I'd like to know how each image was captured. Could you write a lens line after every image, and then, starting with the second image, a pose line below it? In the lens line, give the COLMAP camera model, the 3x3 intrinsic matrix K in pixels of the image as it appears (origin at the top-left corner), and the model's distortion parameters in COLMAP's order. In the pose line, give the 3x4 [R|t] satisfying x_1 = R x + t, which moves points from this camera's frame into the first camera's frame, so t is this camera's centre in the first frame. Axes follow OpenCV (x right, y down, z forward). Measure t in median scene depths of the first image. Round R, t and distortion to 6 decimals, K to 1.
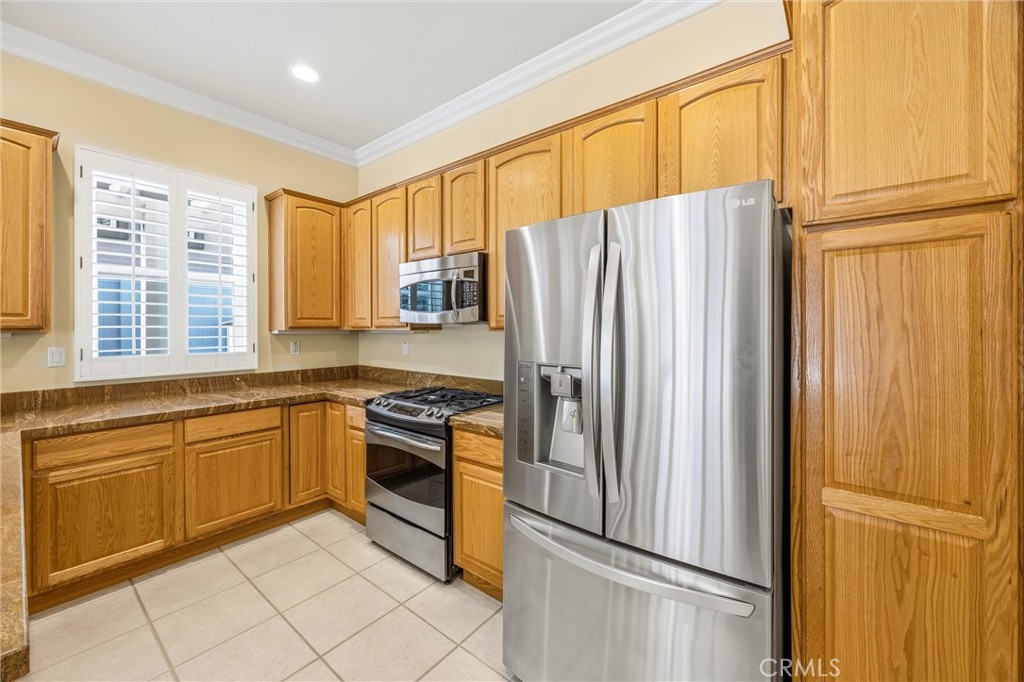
lens RADIAL K [[401.2, 0, 511.4], [0, 401.2, 326.8], [0, 0, 1]] dist [-0.001737, 0.000211]
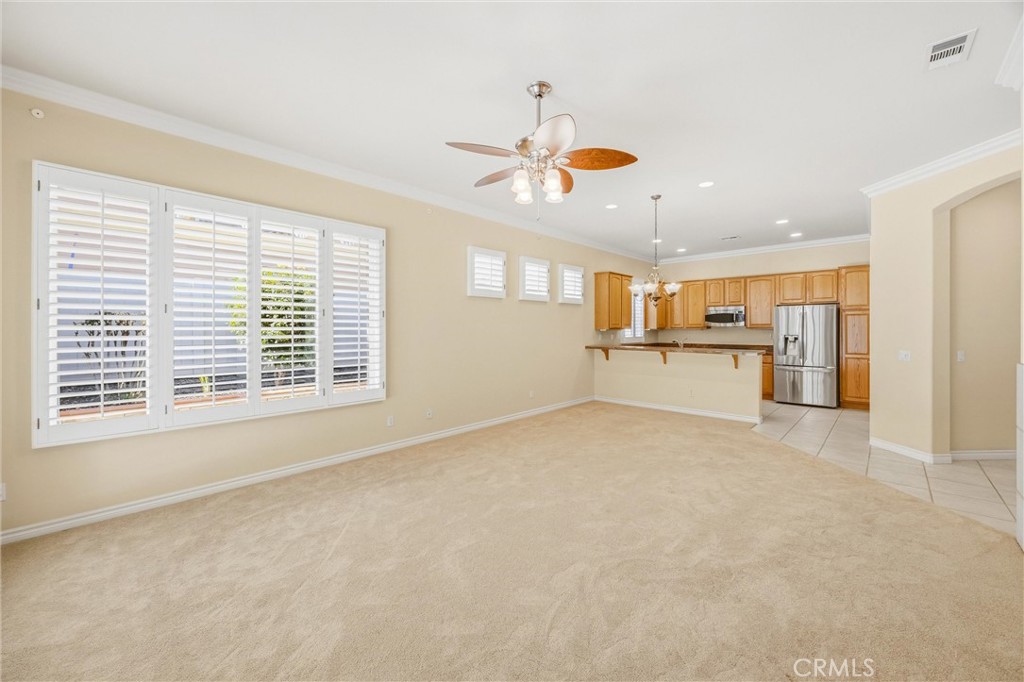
lens RADIAL K [[399.5, 0, 513.0], [0, 399.5, 329.9], [0, 0, 1]] dist [-0.000307, -0.000235]
pose [[0.996824, -0.003022, -0.079574, -1.802198], [0.003500, 0.999977, 0.005872, -0.007083], [0.079554, -0.006132, 0.996812, -2.606741]]
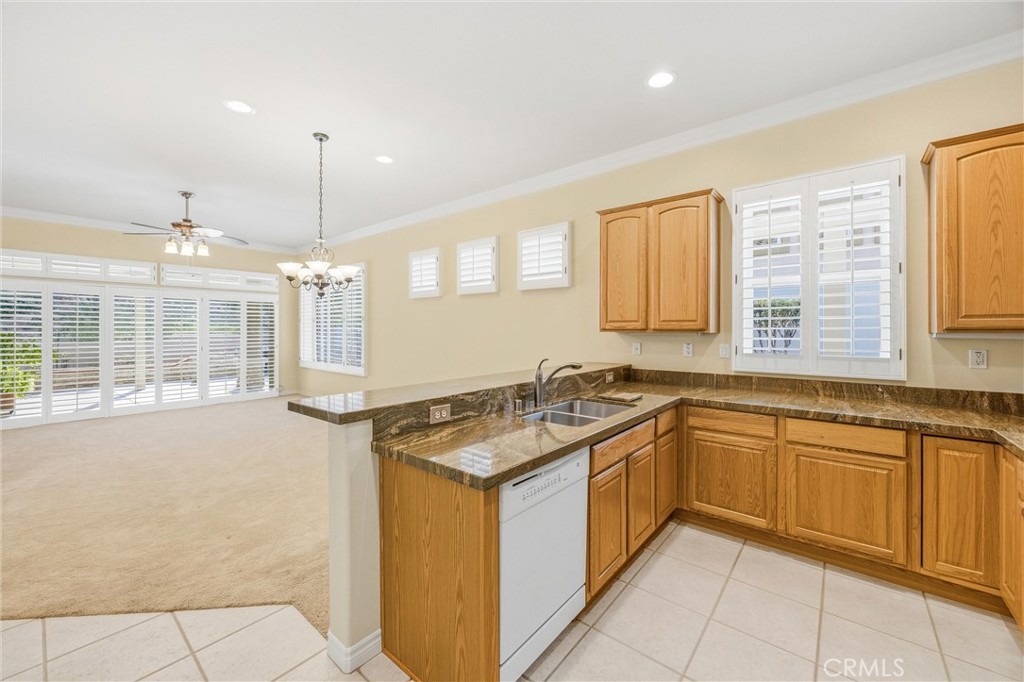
lens RADIAL K [[399.5, 0, 513.0], [0, 399.5, 329.9], [0, 0, 1]] dist [-0.000307, -0.000235]
pose [[-0.014250, 0.001228, -0.999898, 0.233897], [-0.000017, 0.999999, 0.001228, 0.002162], [0.999898, 0.000035, -0.014250, 0.302256]]
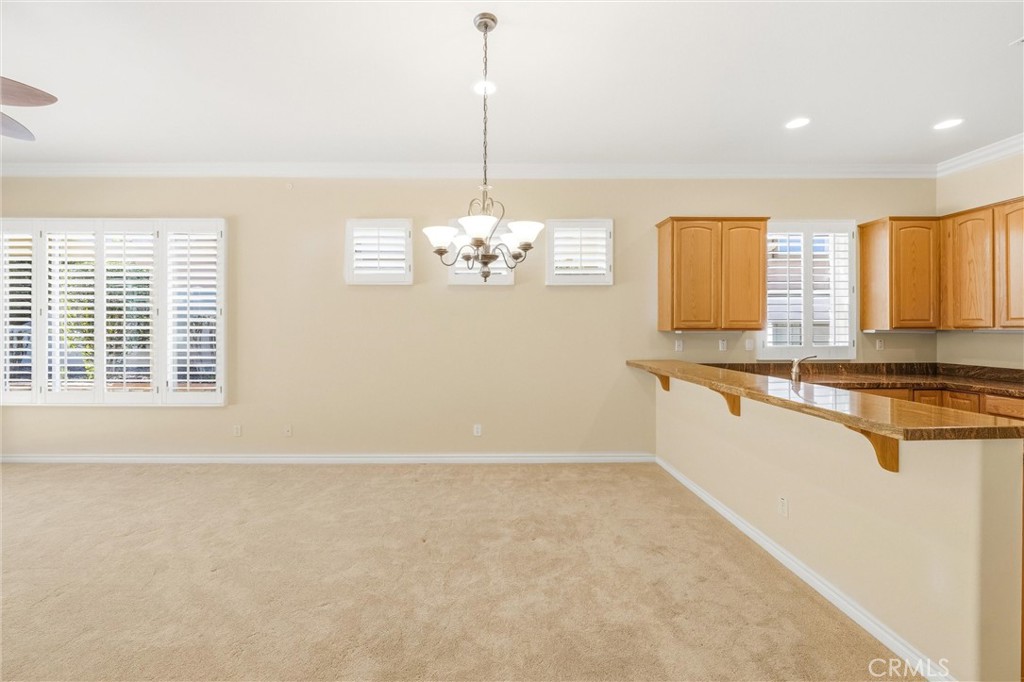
lens RADIAL K [[407.3, 0, 489.9], [0, 407.3, 328.5], [0, 0, 1]] dist [-0.000534, -0.000403]
pose [[0.630890, -0.000191, -0.775872, -0.479300], [0.002258, 0.999996, 0.001590, -0.001074], [0.775869, -0.002755, 0.630888, -0.997949]]
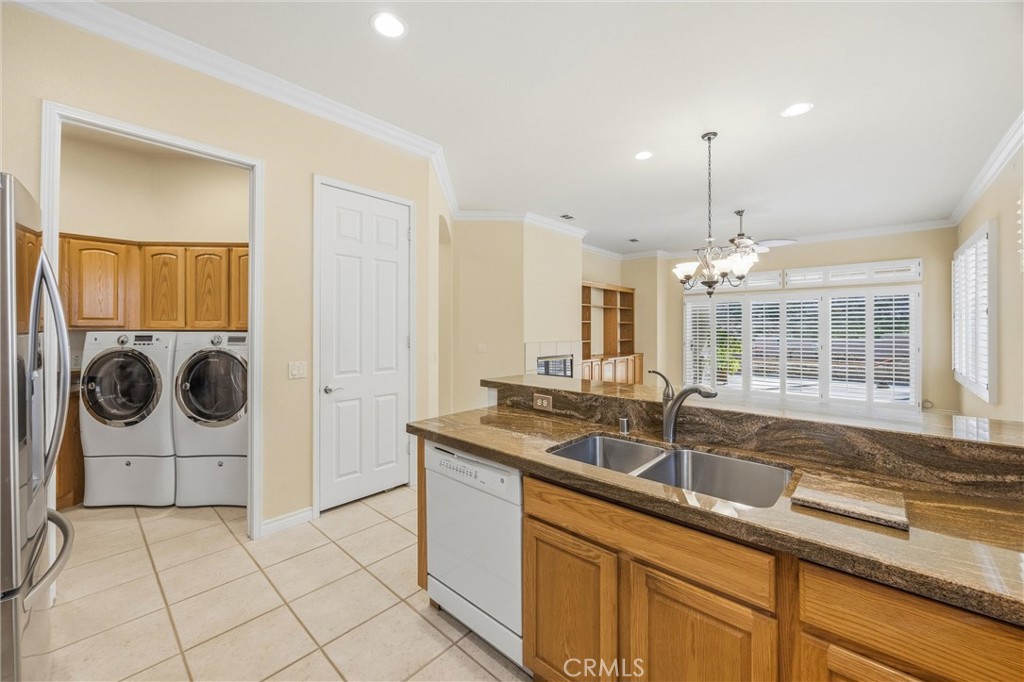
lens RADIAL K [[401.2, 0, 511.4], [0, 401.2, 326.8], [0, 0, 1]] dist [-0.001737, 0.000211]
pose [[-0.997664, -0.001037, 0.068299, -0.589754], [-0.001264, 0.999994, -0.003292, 0.004006], [-0.068295, -0.003370, -0.997659, 1.086214]]
